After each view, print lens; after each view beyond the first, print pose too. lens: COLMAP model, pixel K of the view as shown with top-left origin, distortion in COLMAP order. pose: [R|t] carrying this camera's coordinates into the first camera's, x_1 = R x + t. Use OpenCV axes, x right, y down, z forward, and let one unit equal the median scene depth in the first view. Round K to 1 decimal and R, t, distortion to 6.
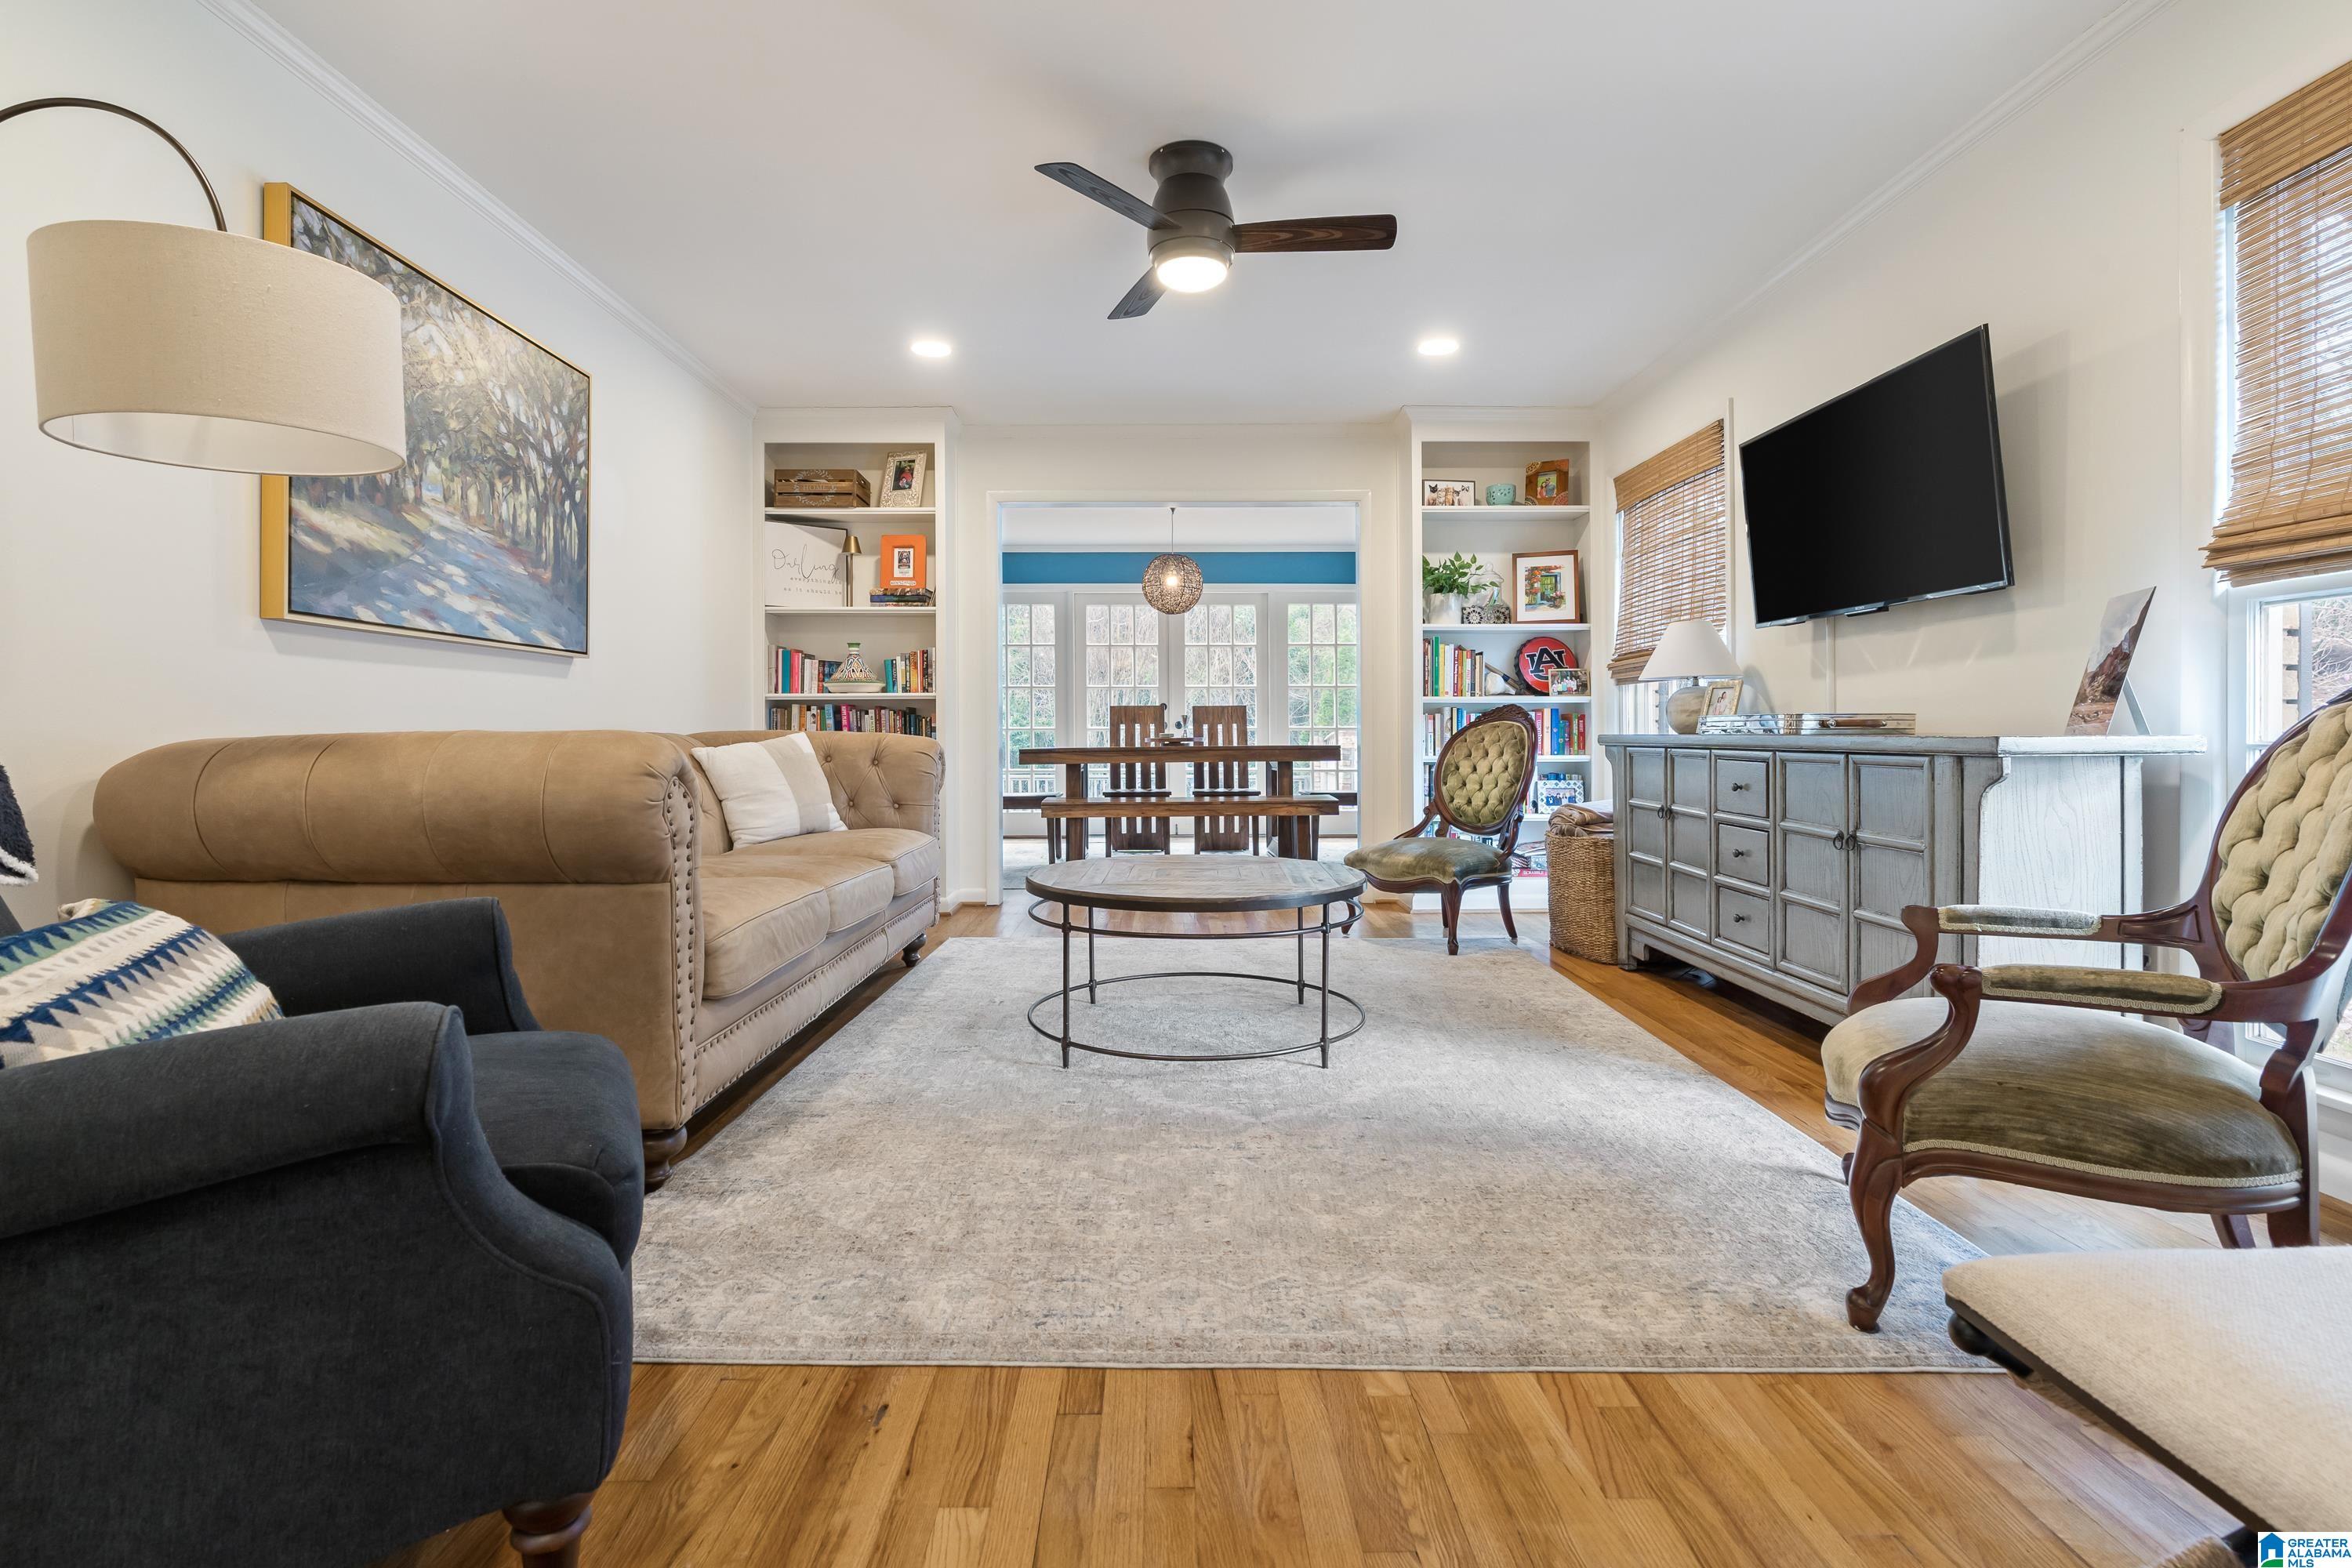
lens RADIAL K [[1067.5, 0, 1170.9], [0, 1067.5, 739.2], [0, 0, 1]] dist [-0.002586, -0.000196]
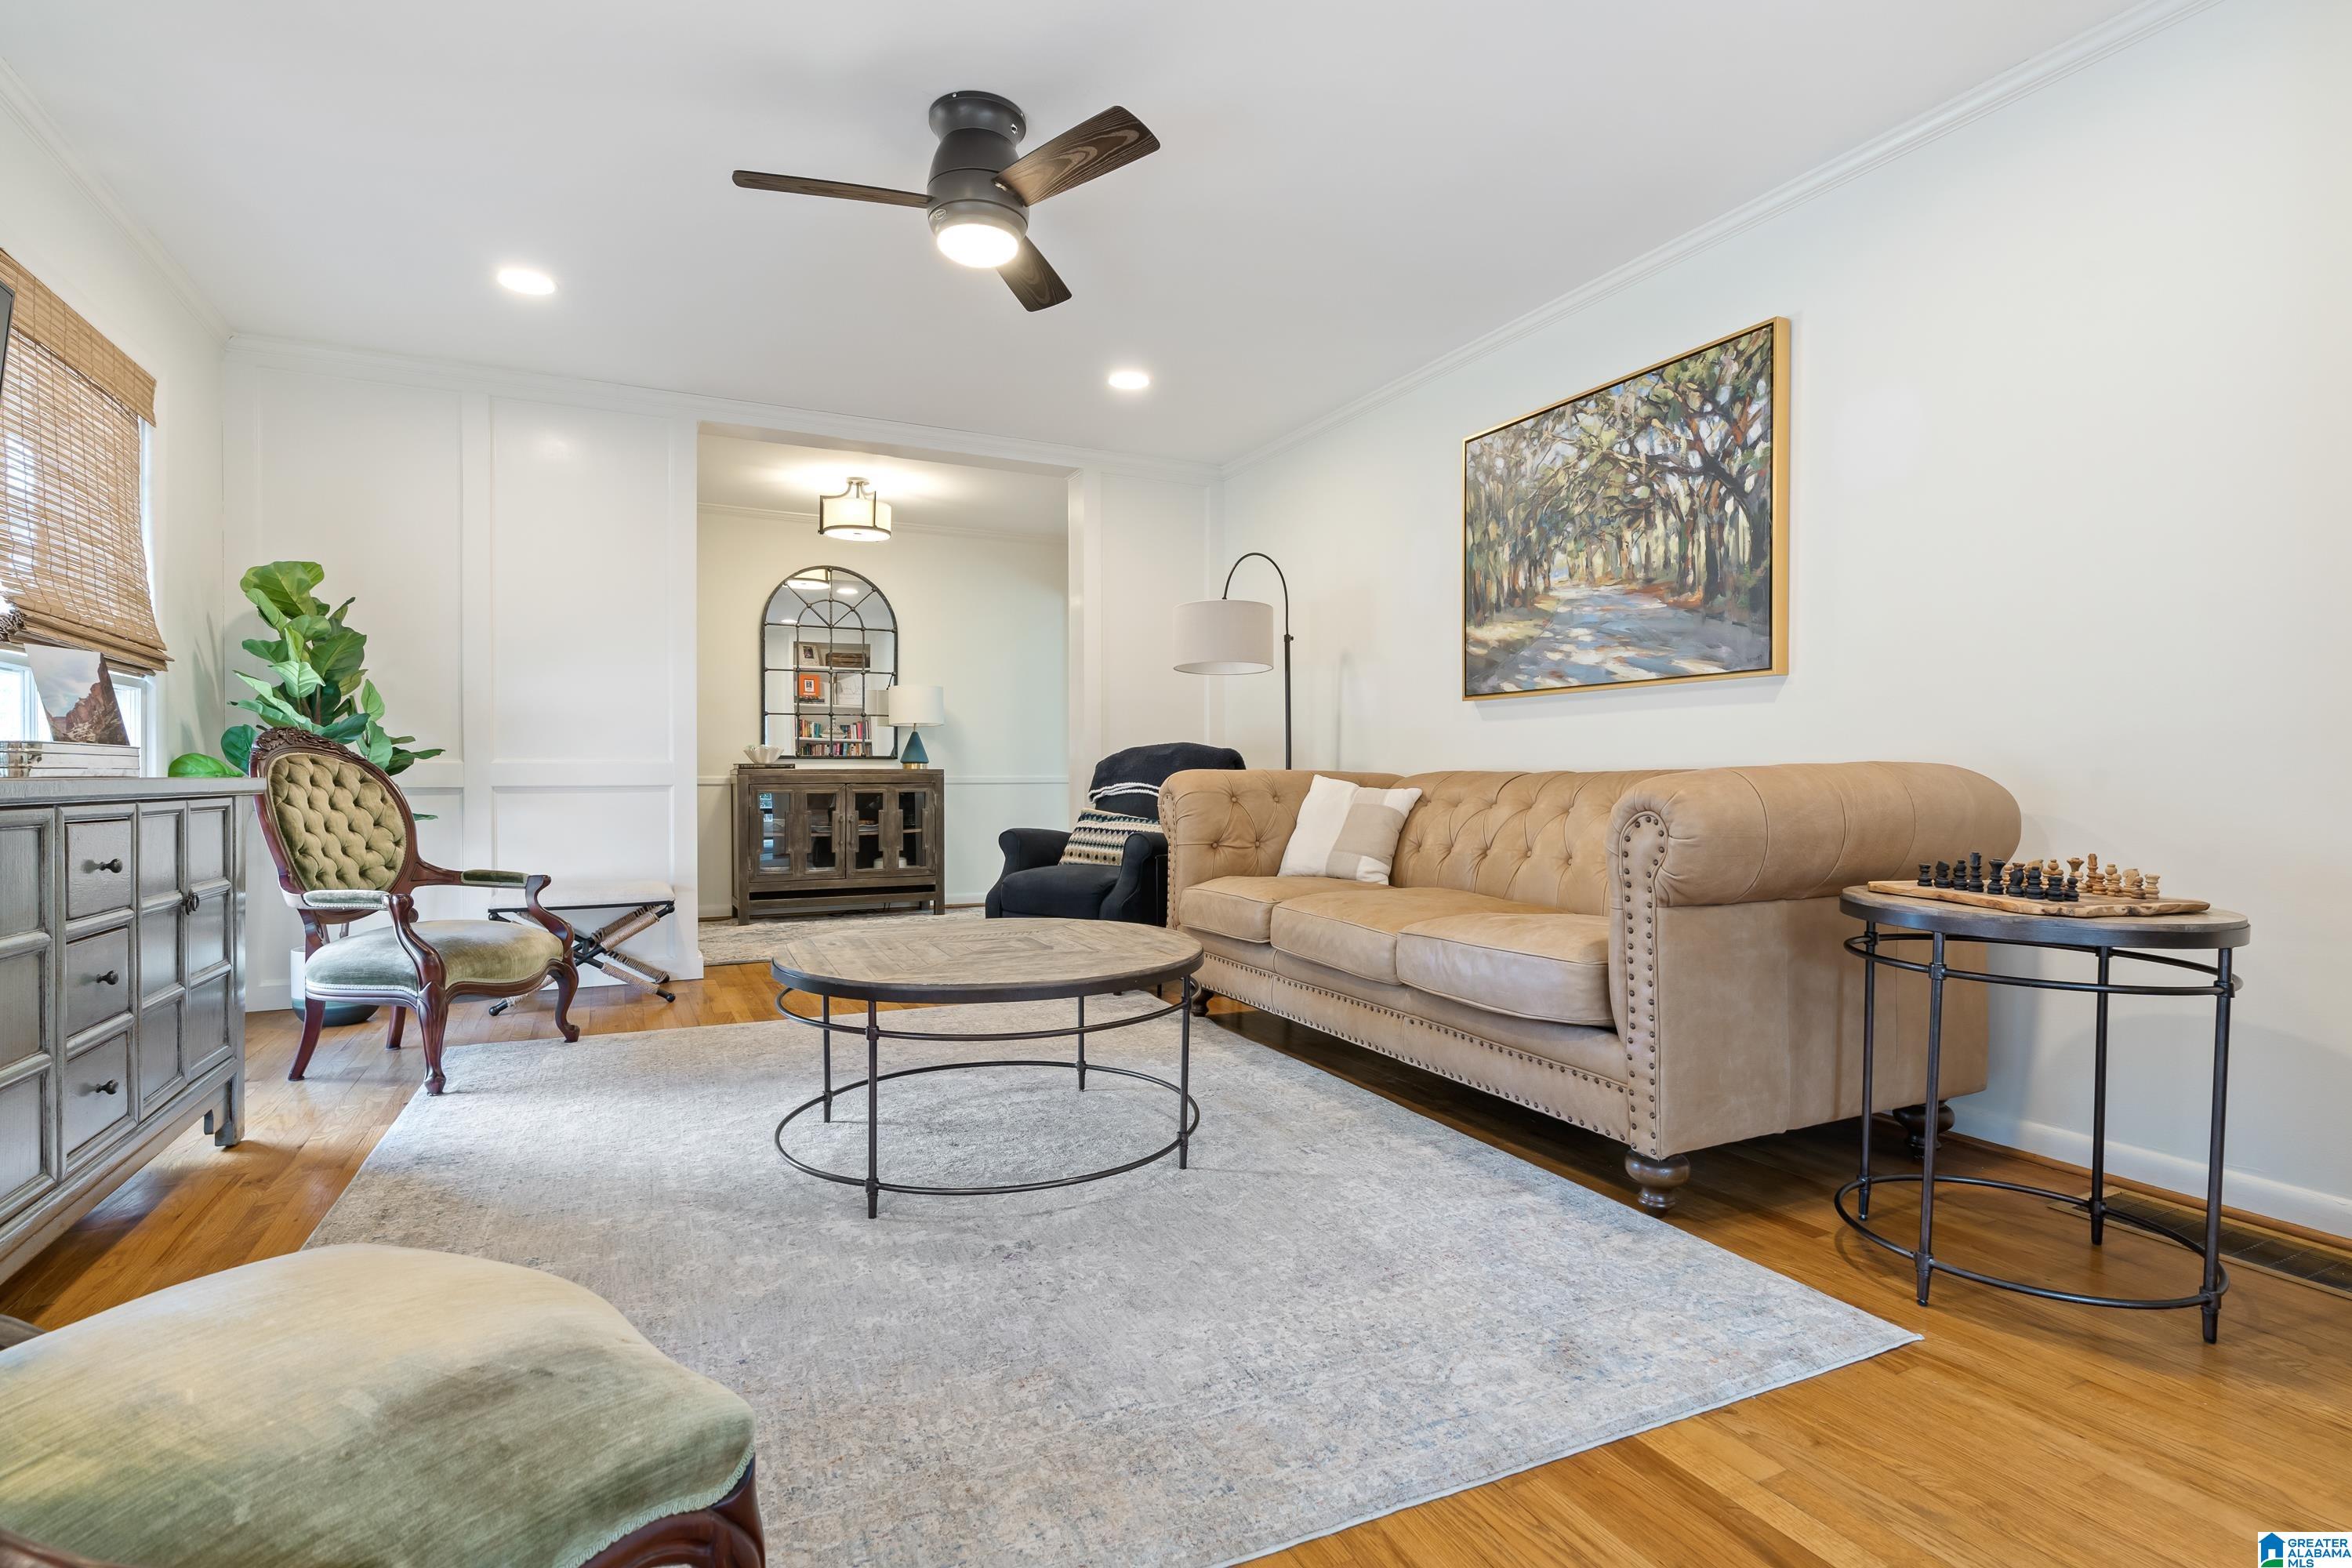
lens RADIAL K [[1147.5, 0, 1168.8], [0, 1147.5, 769.7], [0, 0, 1]] dist [-0.006691, -0.000055]
pose [[-0.901924, 0.003295, -0.431882, 0.285673], [0.002016, 0.999992, 0.003420, -0.010408], [0.431890, 0.002214, -0.901924, 1.923650]]
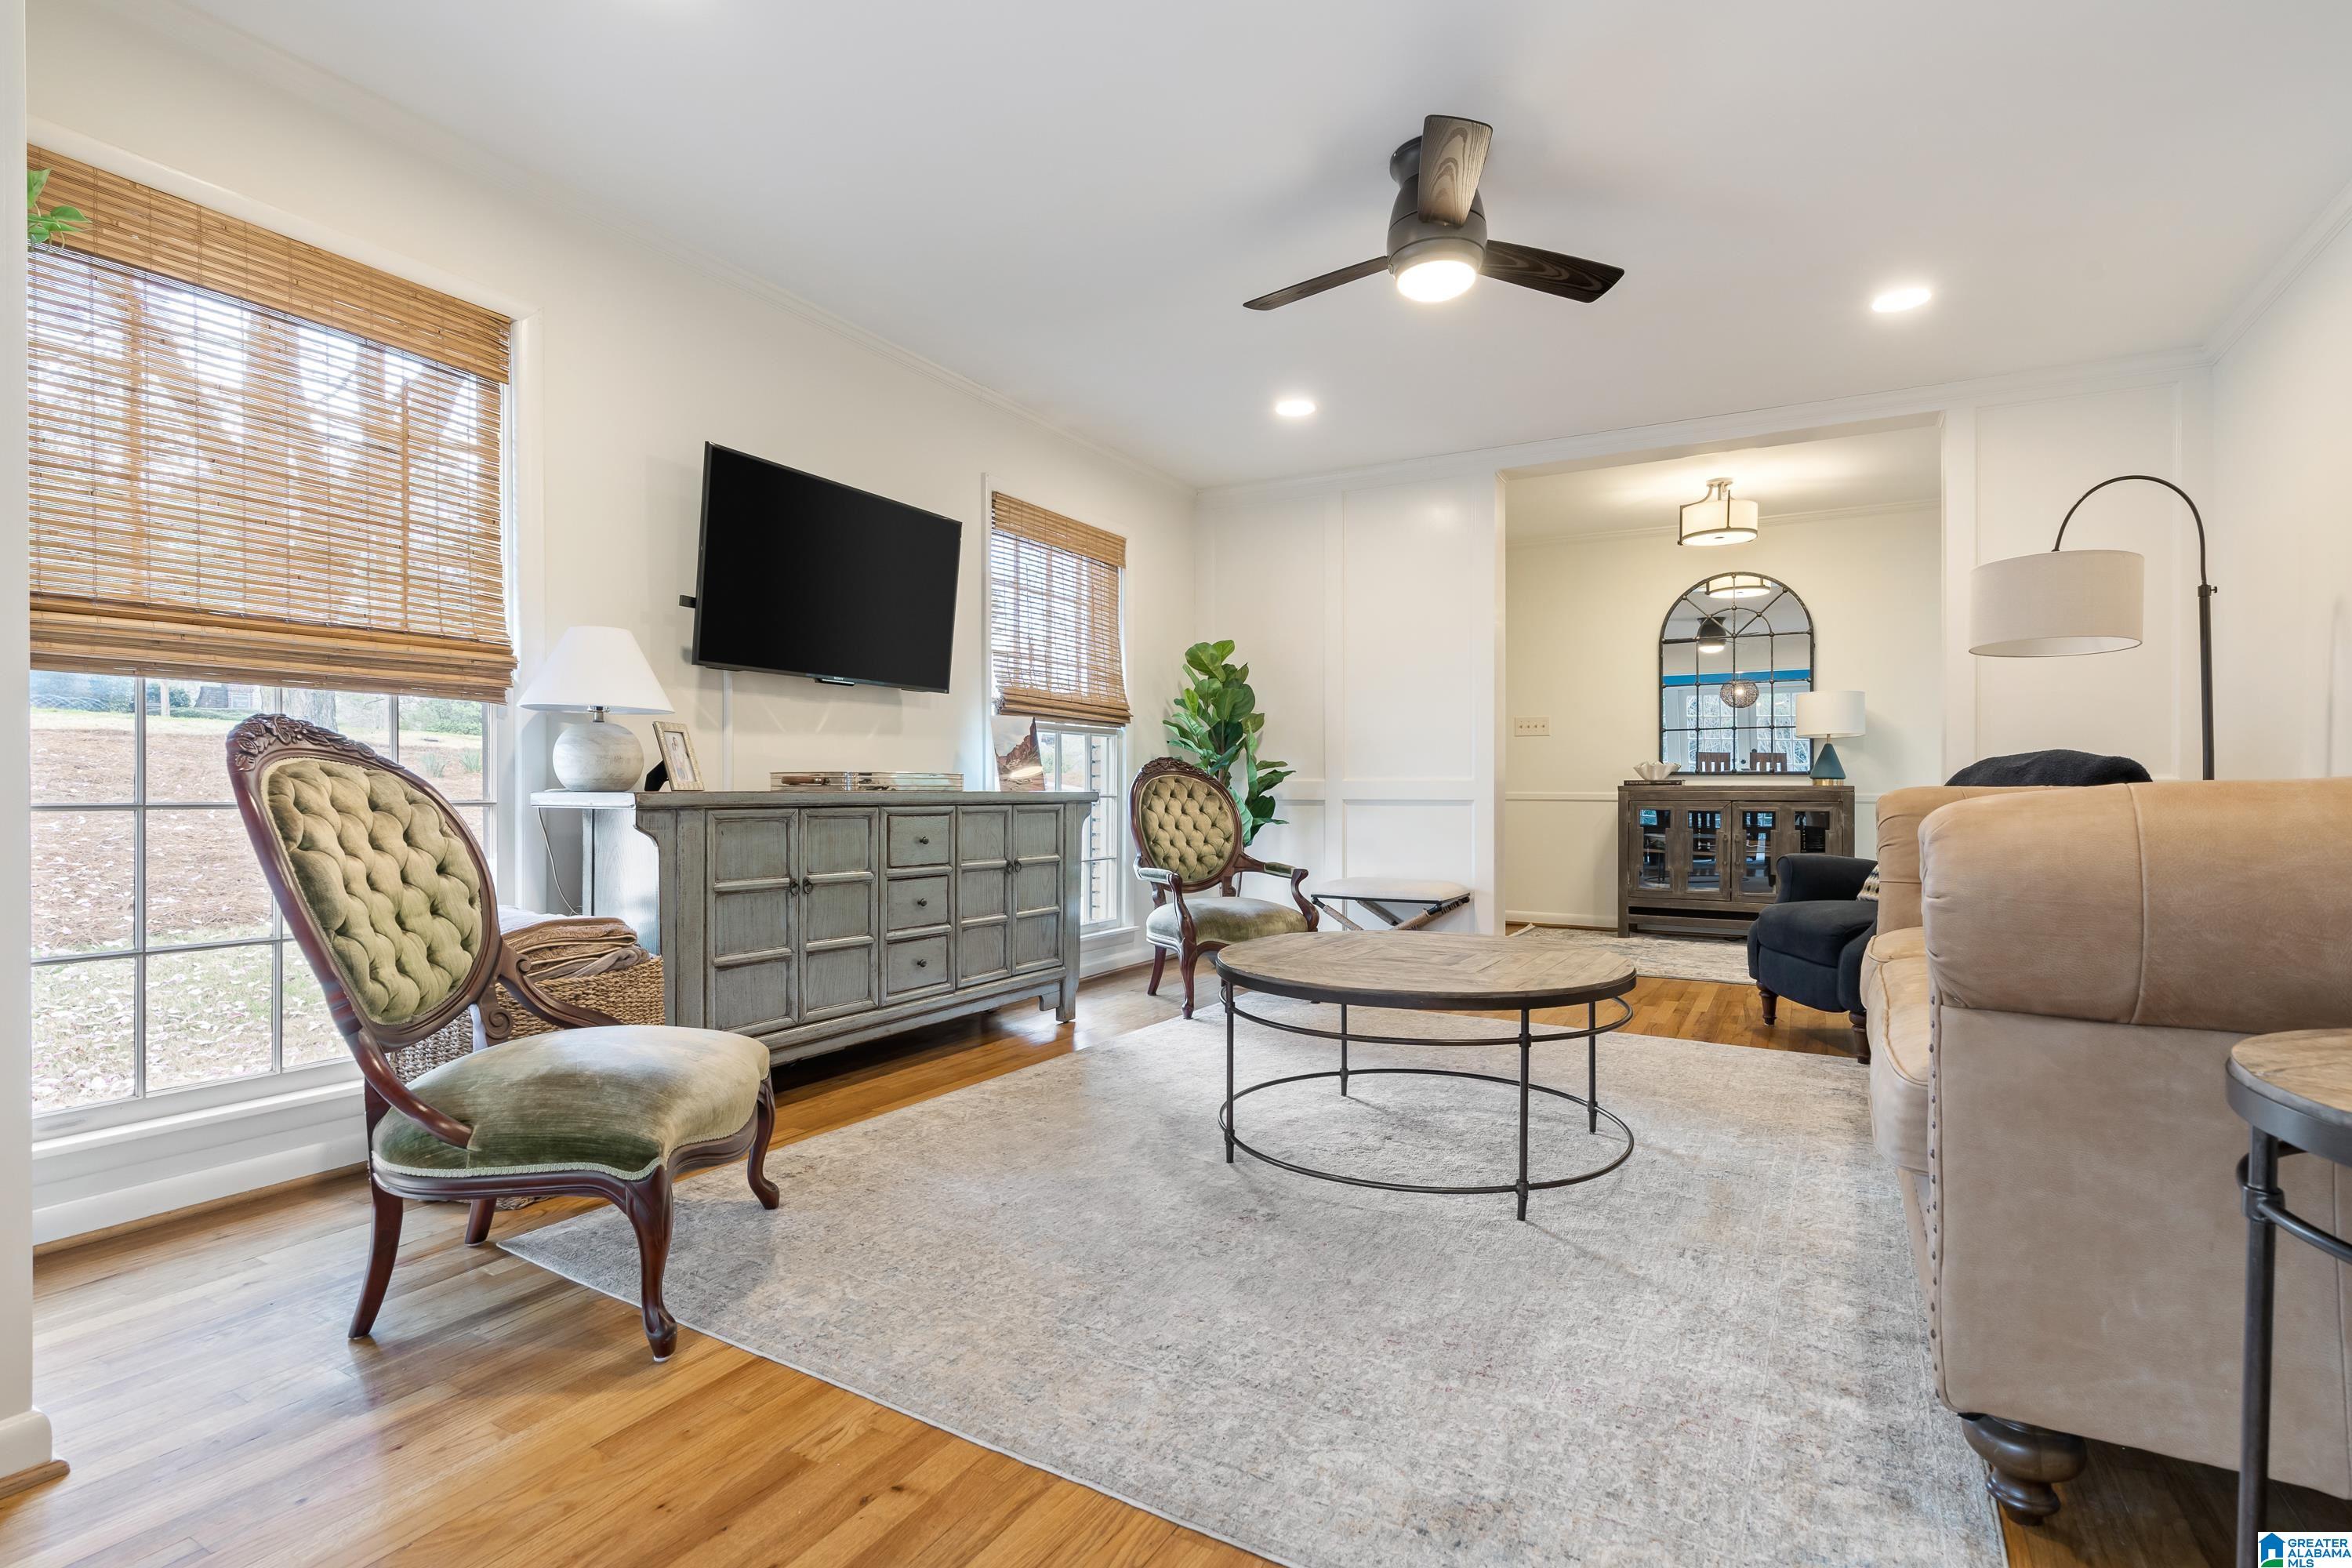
lens RADIAL K [[1121.6, 0, 1176.0], [0, 1121.6, 784.0], [0, 0, 1]] dist [-0.001832, 0.000672]
pose [[-0.864519, 0.004592, 0.502579, -0.267147], [0.004069, 0.999989, -0.002137, -0.008403], [-0.502584, 0.000198, -0.864528, 1.941941]]
